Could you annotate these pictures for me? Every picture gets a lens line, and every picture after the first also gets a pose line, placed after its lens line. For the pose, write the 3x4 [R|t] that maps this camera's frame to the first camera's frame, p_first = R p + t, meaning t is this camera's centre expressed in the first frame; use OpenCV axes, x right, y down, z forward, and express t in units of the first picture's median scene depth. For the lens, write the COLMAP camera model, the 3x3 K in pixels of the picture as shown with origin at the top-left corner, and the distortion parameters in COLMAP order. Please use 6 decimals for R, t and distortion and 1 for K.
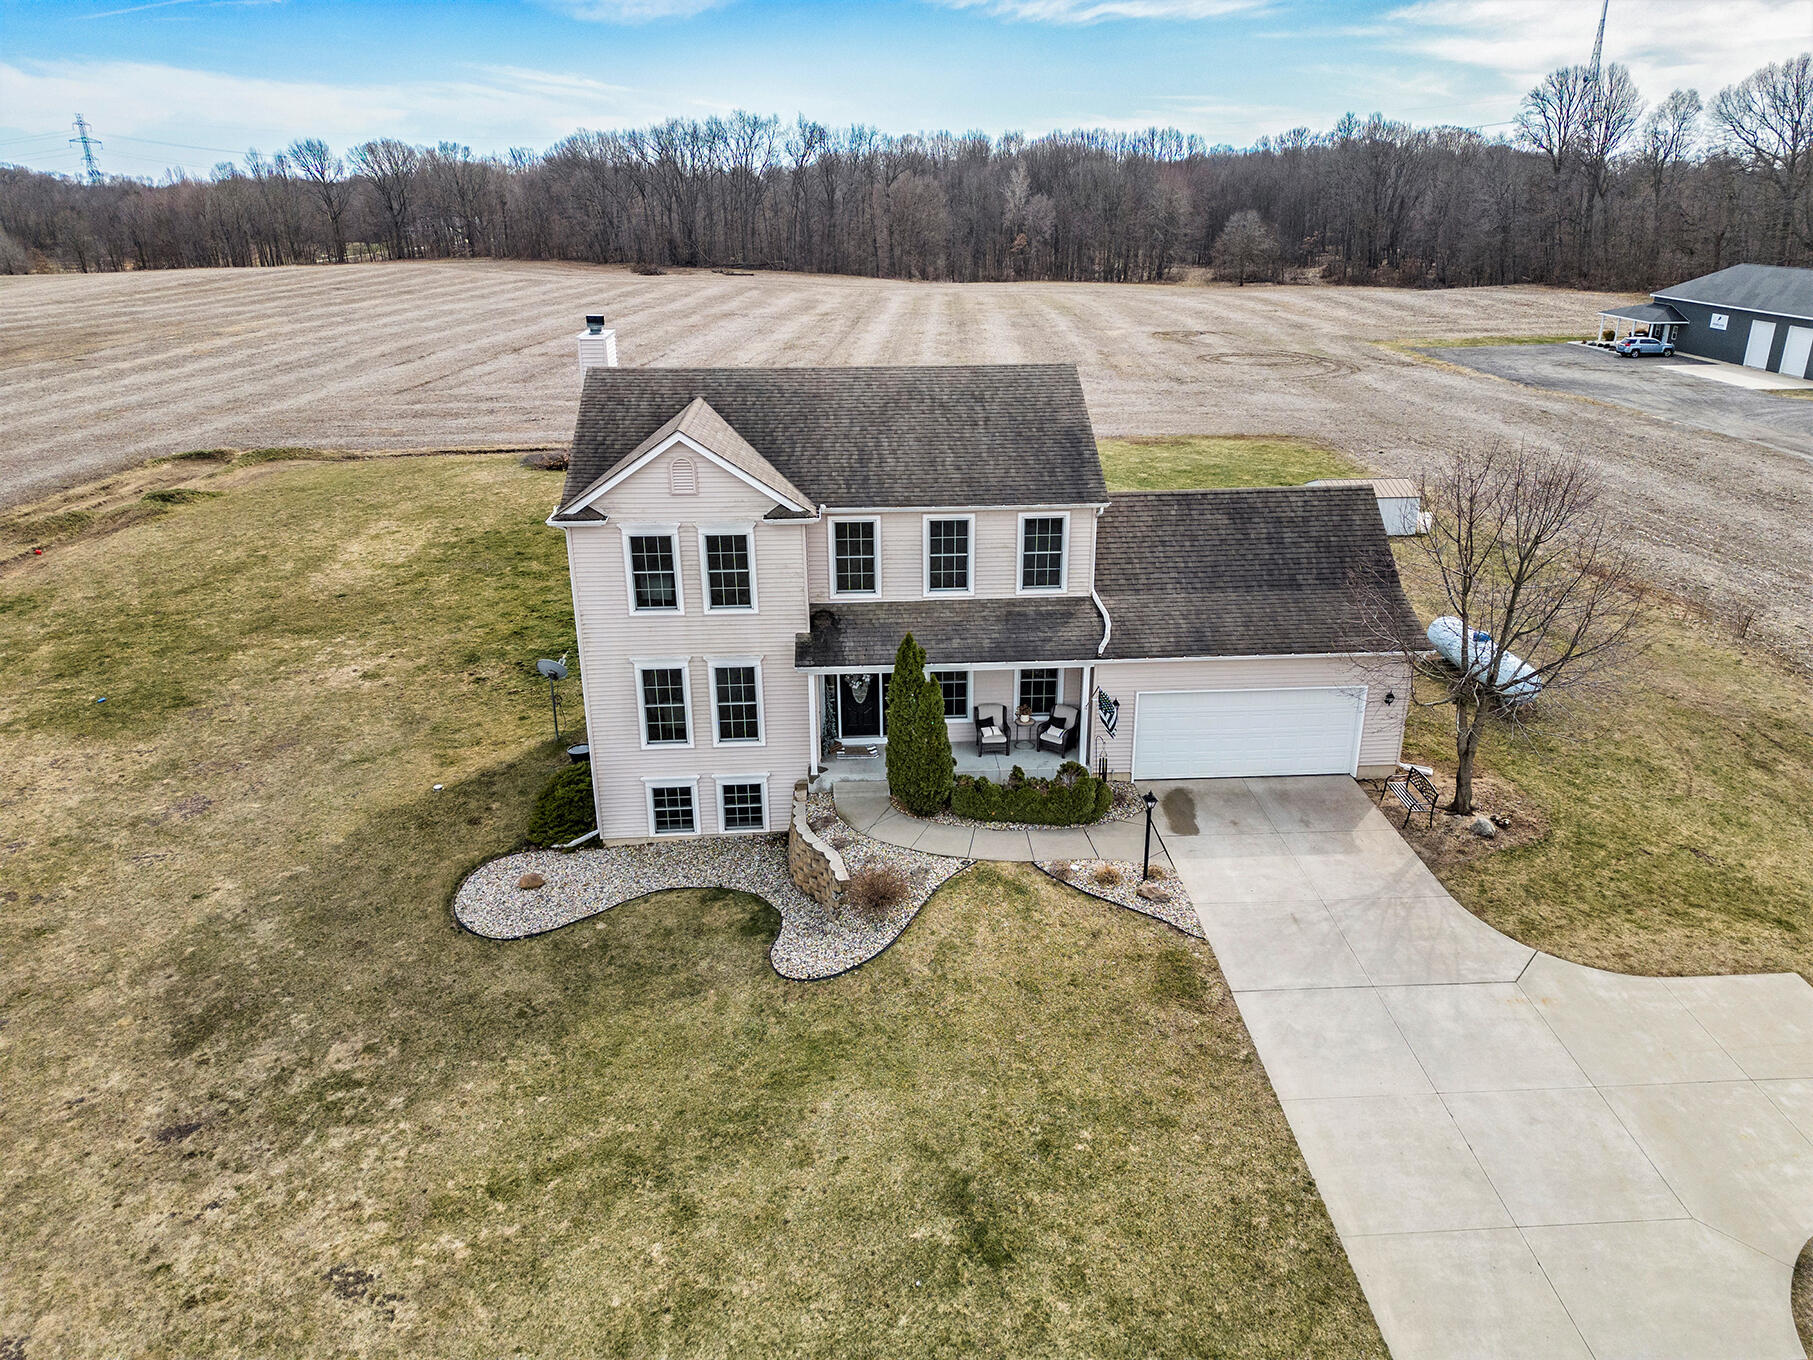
lens RADIAL K [[1267.9, 0, 914.8], [0, 1267.9, 671.8], [0, 0, 1]] dist [0.077473, -0.070610]
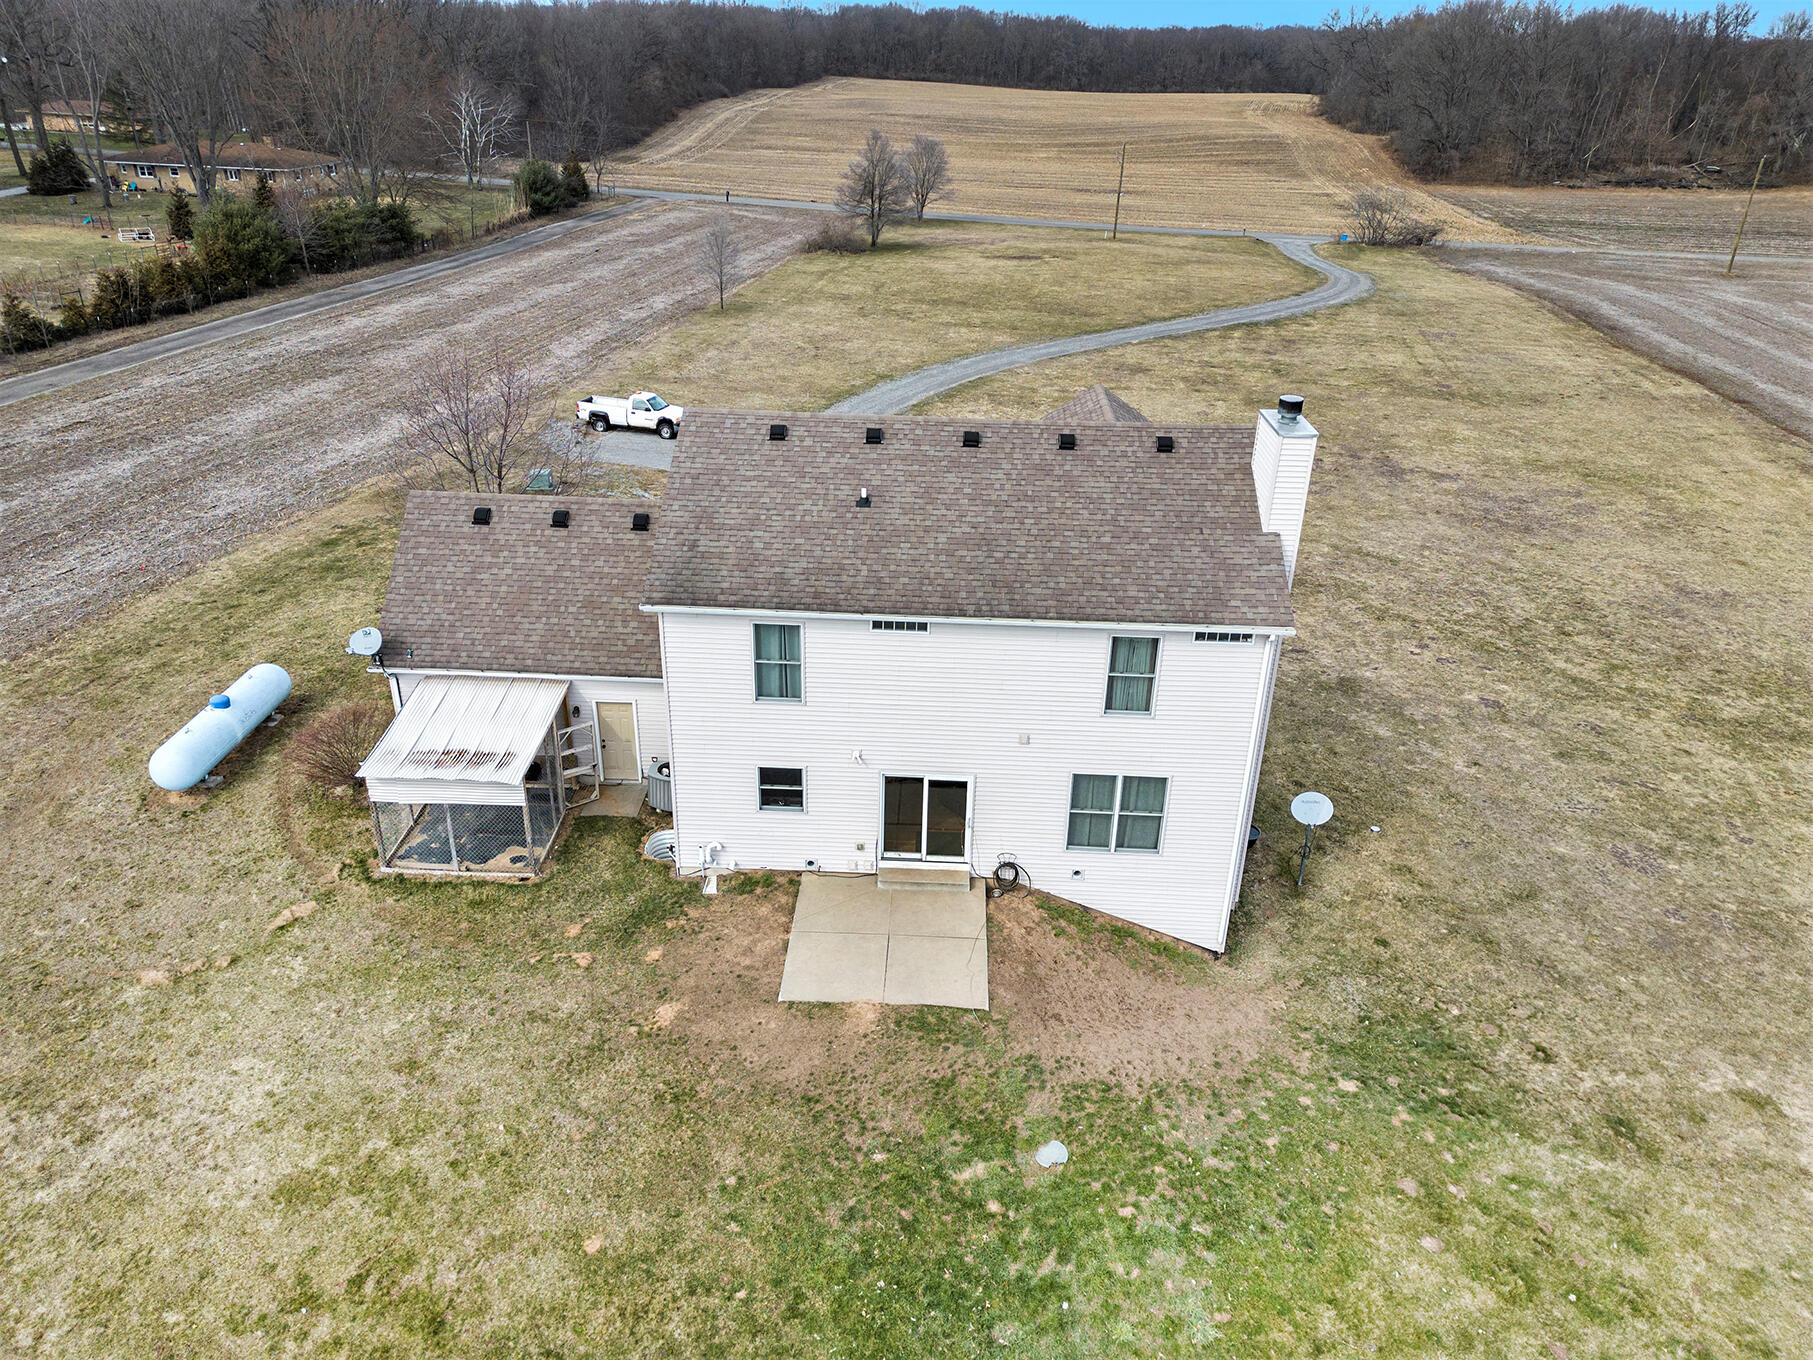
lens RADIAL K [[1267.9, 0, 914.8], [0, 1267.9, 671.8], [0, 0, 1]] dist [0.077473, -0.070610]
pose [[-0.994812, -0.060449, 0.081828, -0.113597], [0.018380, 0.684300, 0.728969, -0.796958], [-0.100060, 0.726690, -0.679639, 1.828186]]
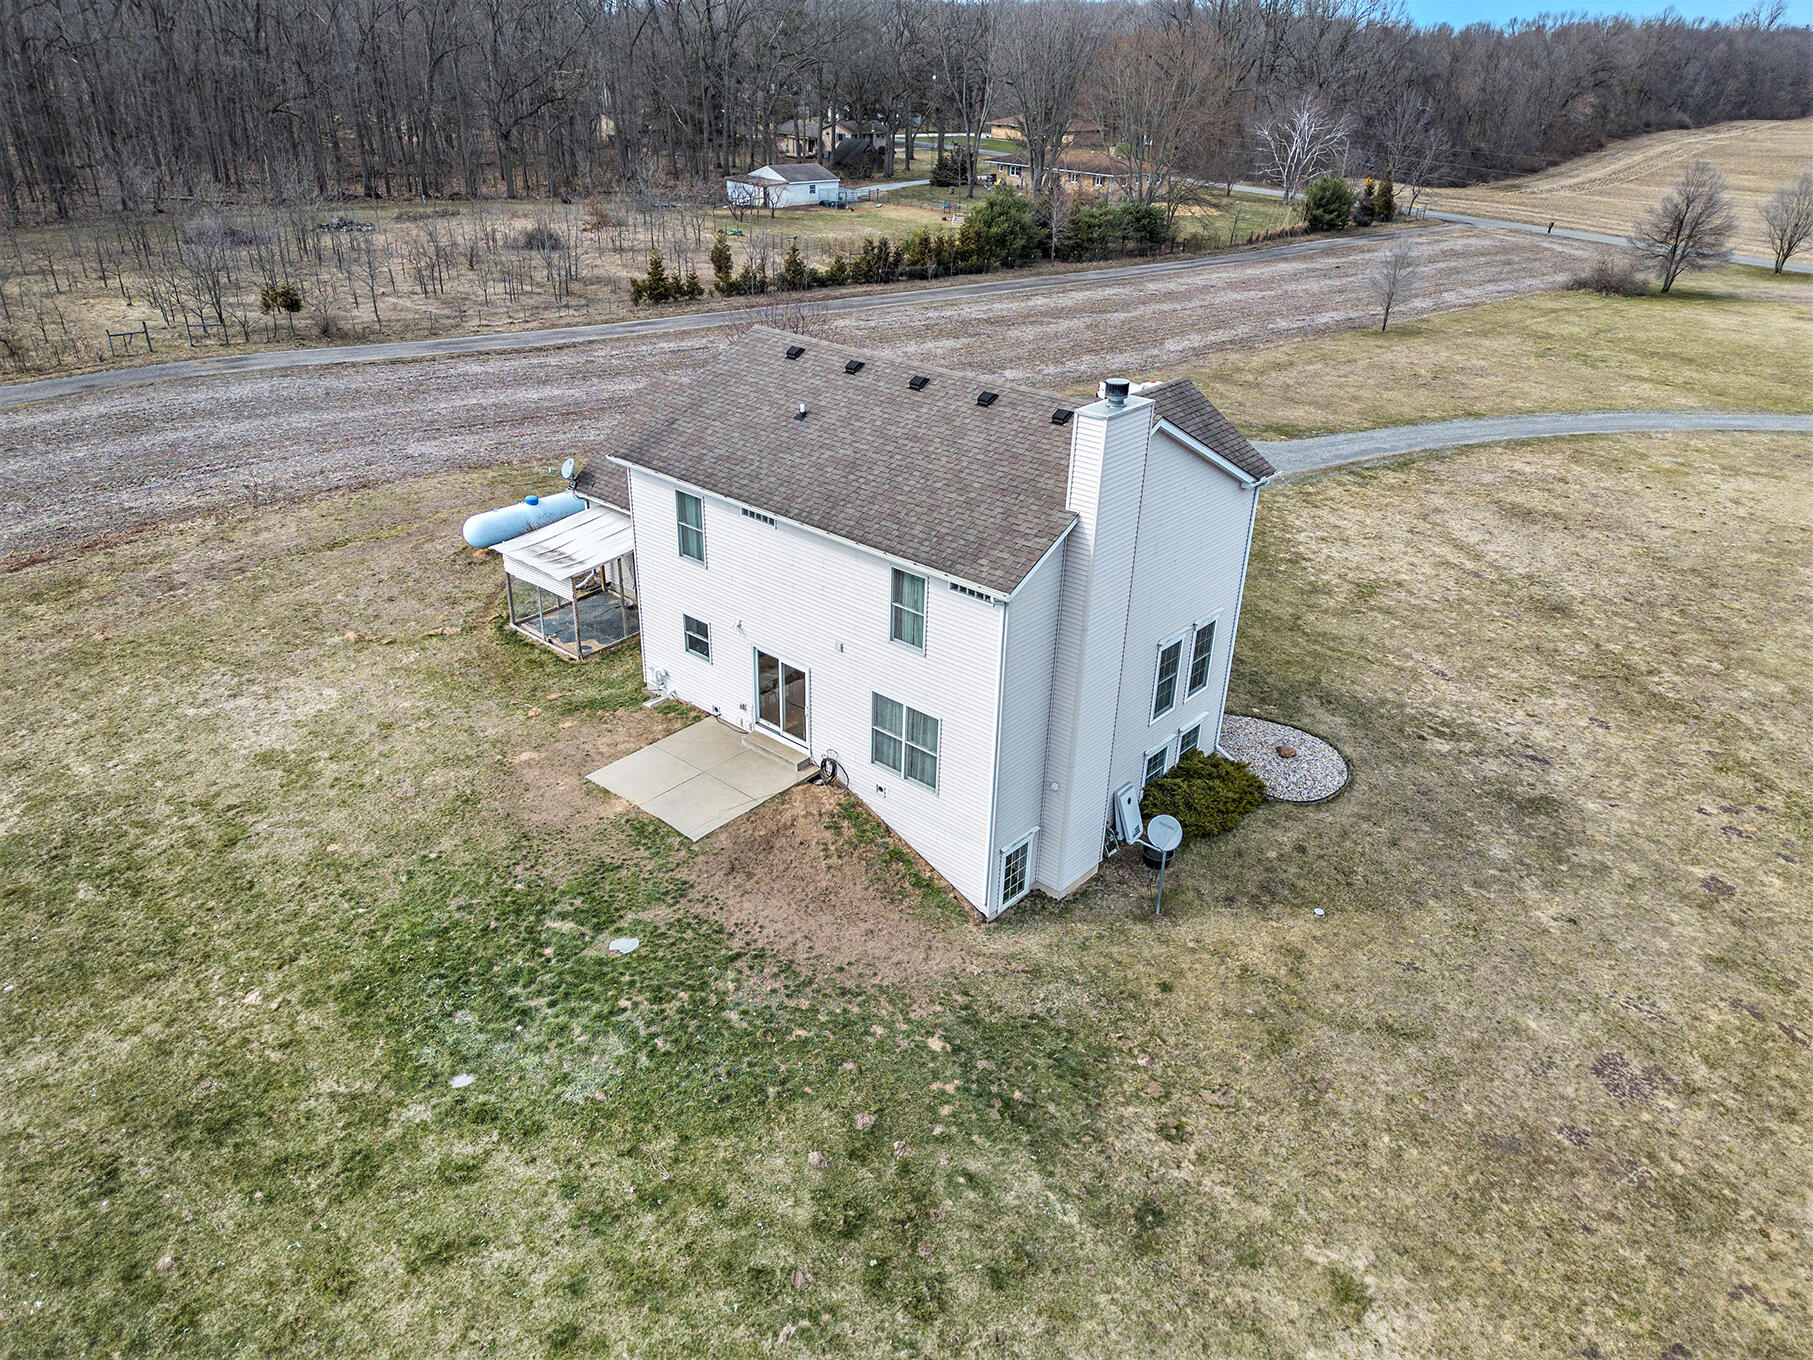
lens RADIAL K [[1267.9, 0, 914.8], [0, 1267.9, 671.8], [0, 0, 1]] dist [0.077473, -0.070610]
pose [[-0.711241, -0.326526, 0.622508, -0.752769], [0.222767, 0.735226, 0.640170, -0.723982], [-0.666716, 0.593990, -0.450184, 1.675858]]
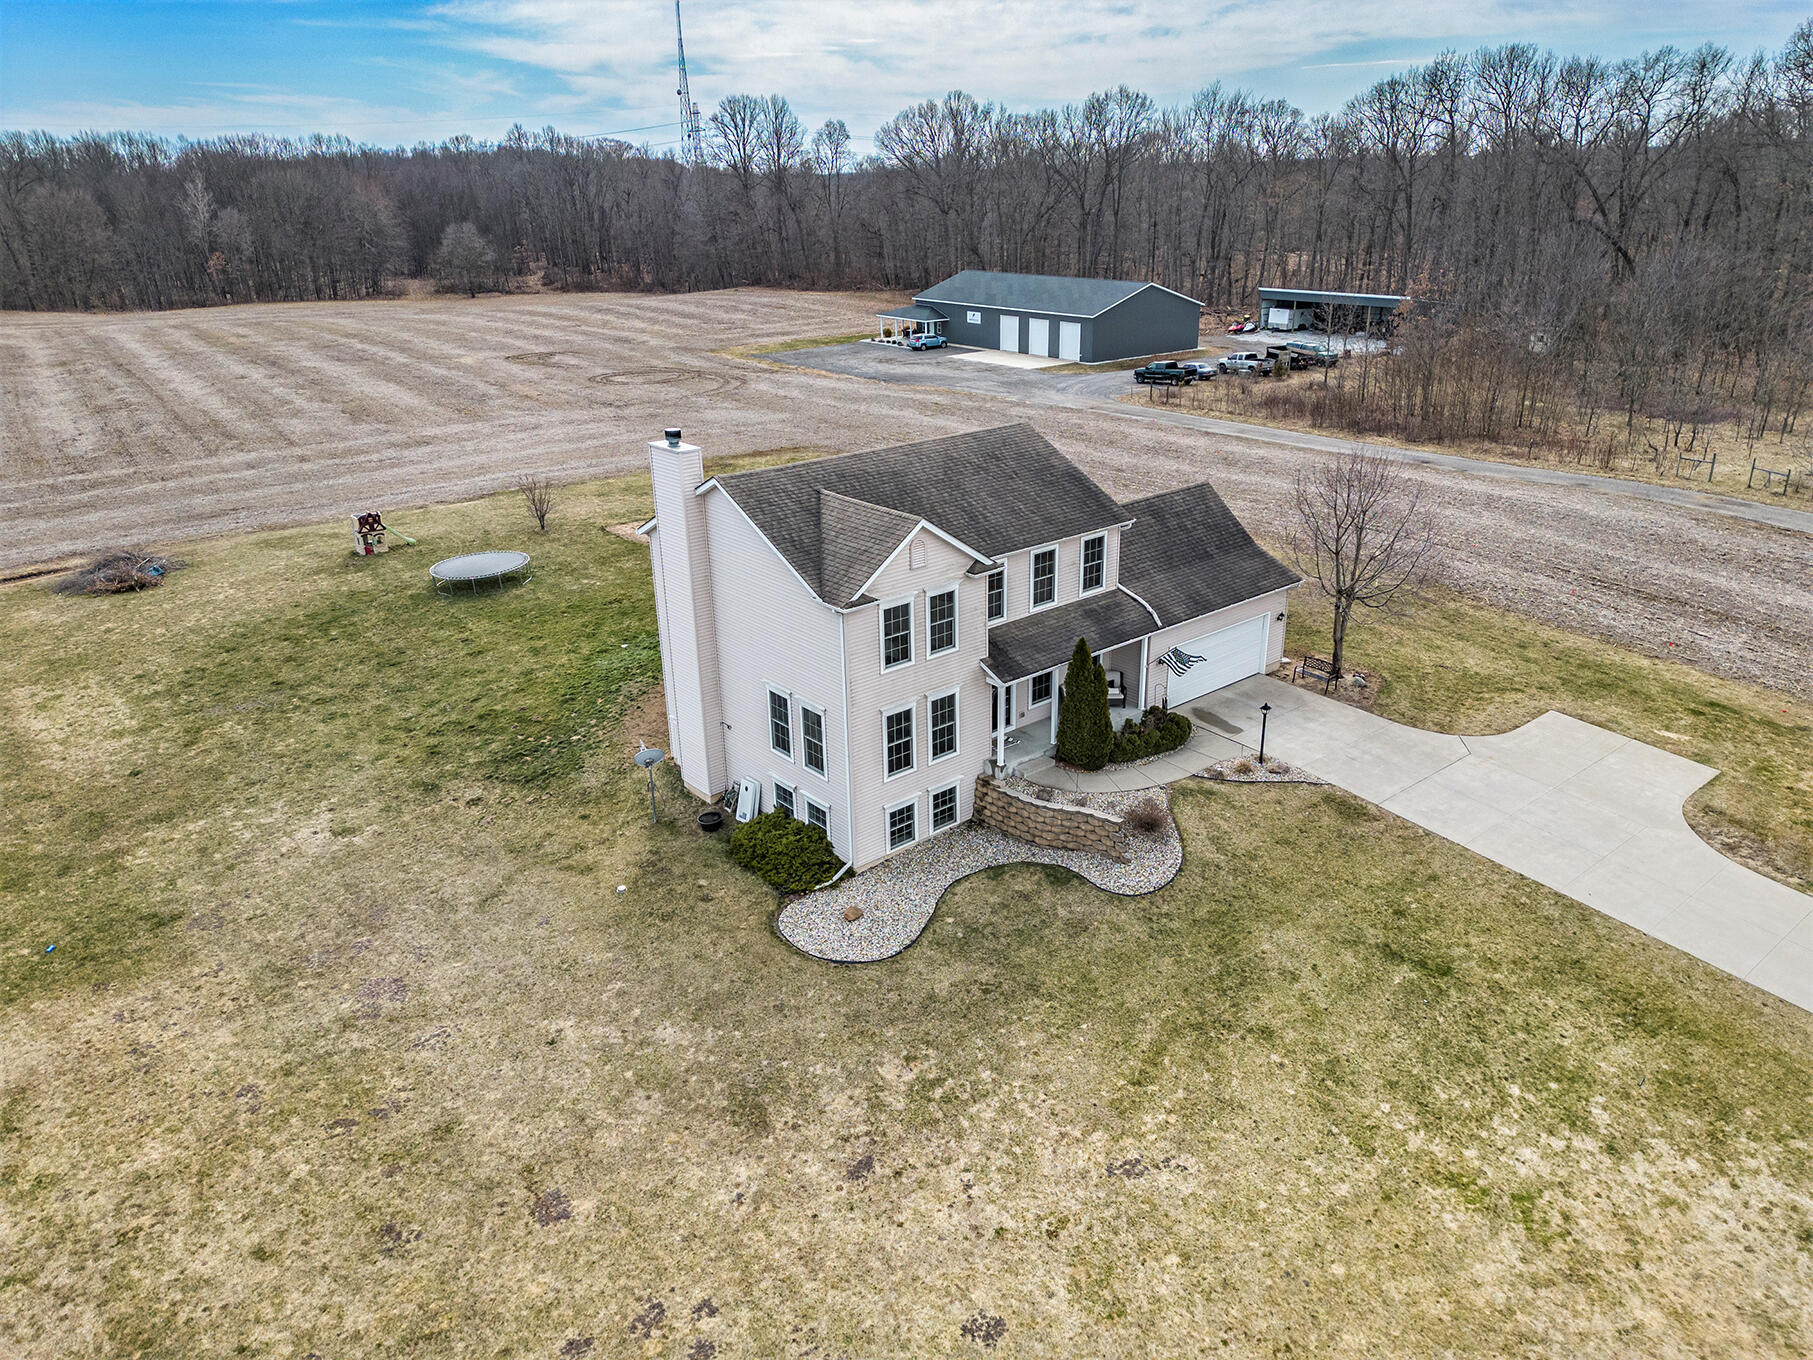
lens RADIAL K [[1267.9, 0, 914.8], [0, 1267.9, 671.8], [0, 0, 1]] dist [0.077473, -0.070610]
pose [[0.805212, -0.224104, 0.549009, -0.814455], [0.222607, 0.972361, 0.070425, -0.117613], [-0.549618, 0.065506, 0.832844, -0.019896]]
